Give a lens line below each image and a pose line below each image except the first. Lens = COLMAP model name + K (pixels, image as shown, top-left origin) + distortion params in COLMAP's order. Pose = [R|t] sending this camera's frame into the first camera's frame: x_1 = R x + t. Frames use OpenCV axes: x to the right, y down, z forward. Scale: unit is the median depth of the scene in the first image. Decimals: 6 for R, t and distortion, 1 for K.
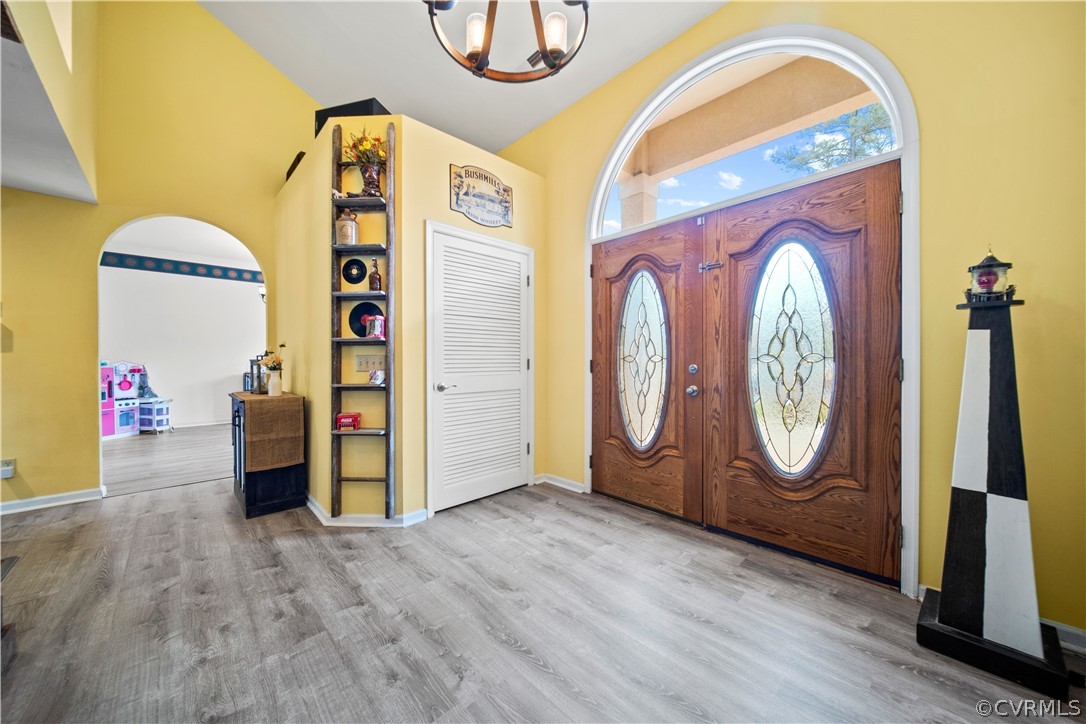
lens RADIAL K [[398.1, 0, 539.9], [0, 398.1, 363.5], [0, 0, 1]] dist [-0.002834, -0.000198]
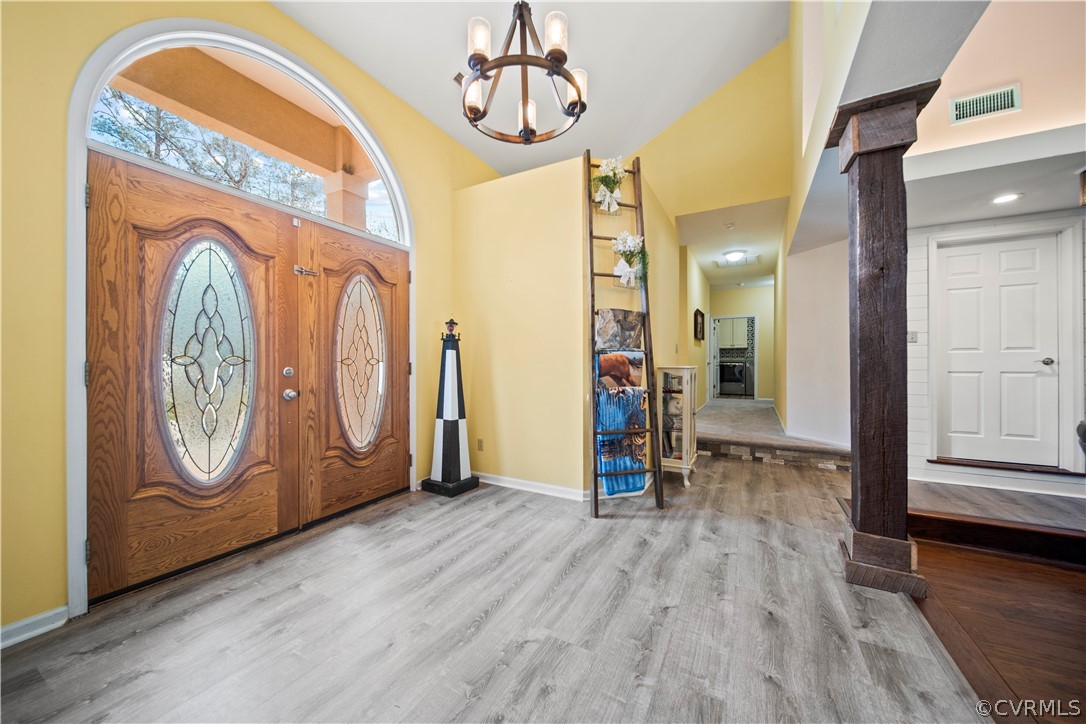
lens RADIAL K [[398.1, 0, 540.2], [0, 398.1, 363.3], [0, 0, 1]] dist [-0.002834, -0.000198]
pose [[-0.333262, 0.002449, 0.942831, -0.750647], [0.006119, 0.999981, -0.000434, -0.003028], [-0.942815, 0.005625, -0.333270, 0.781082]]
